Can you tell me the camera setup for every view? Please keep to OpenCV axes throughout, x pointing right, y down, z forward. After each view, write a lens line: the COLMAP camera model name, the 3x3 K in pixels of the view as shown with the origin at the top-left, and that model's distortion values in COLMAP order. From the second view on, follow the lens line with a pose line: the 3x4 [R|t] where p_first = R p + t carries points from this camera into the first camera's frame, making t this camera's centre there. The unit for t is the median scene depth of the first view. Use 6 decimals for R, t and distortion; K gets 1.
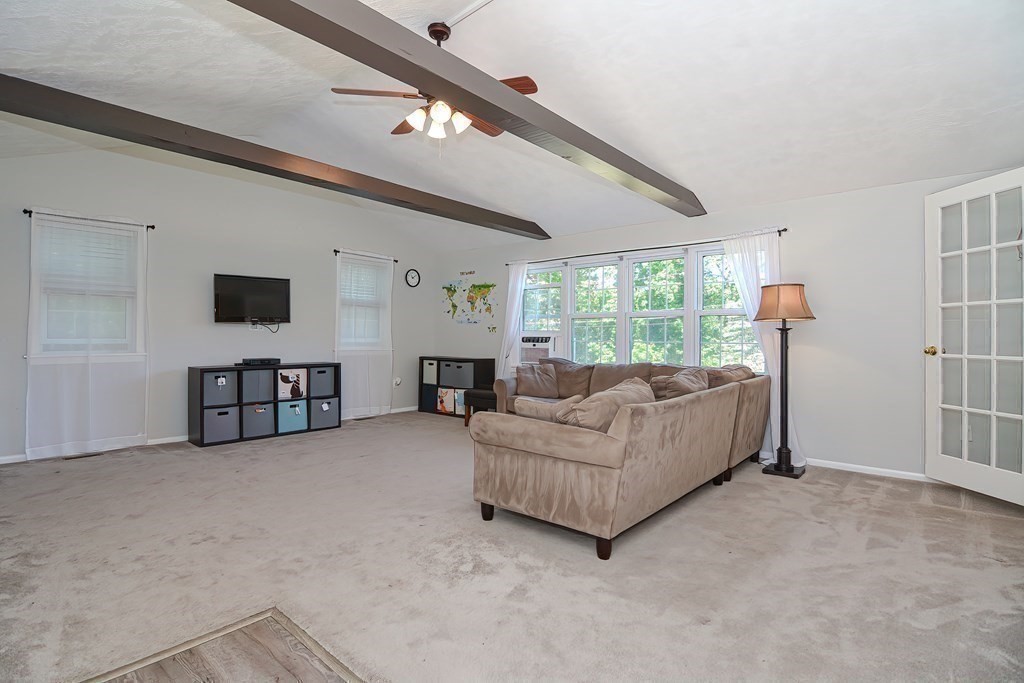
lens RADIAL K [[497.1, 0, 512.4], [0, 497.1, 334.5], [0, 0, 1]] dist [-0.013649, -0.000427]
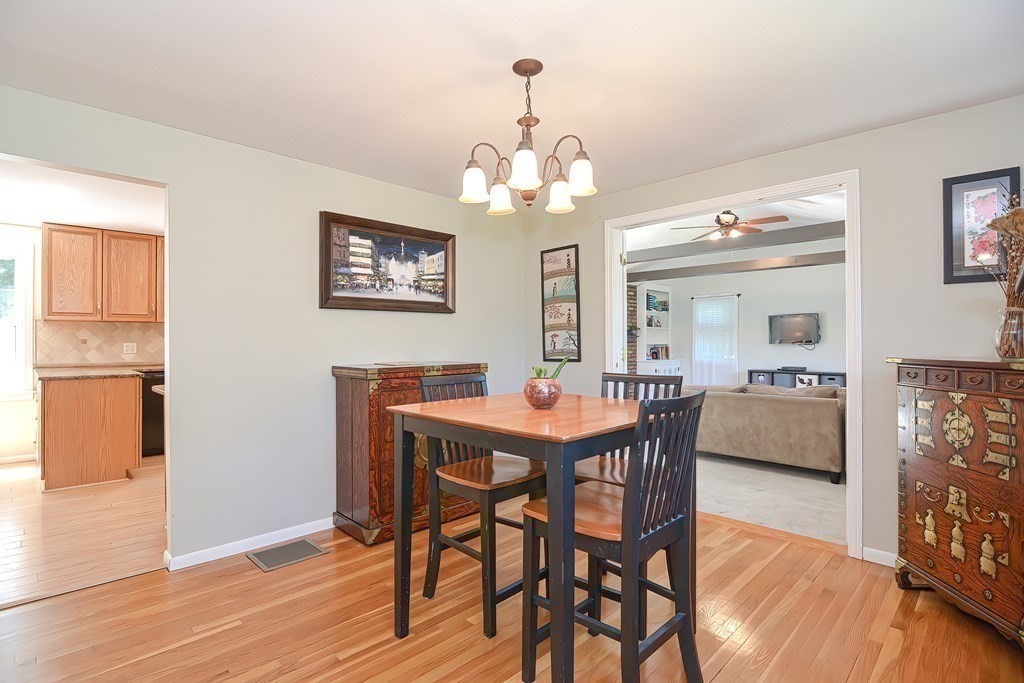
lens RADIAL K [[497.1, 0, 512.4], [0, 497.1, 334.5], [0, 0, 1]] dist [-0.013649, -0.000427]
pose [[-0.055160, -0.010473, -0.998423, 1.127592], [0.006914, 0.999917, -0.010871, -0.043997], [0.998454, -0.007503, -0.055083, 0.188256]]
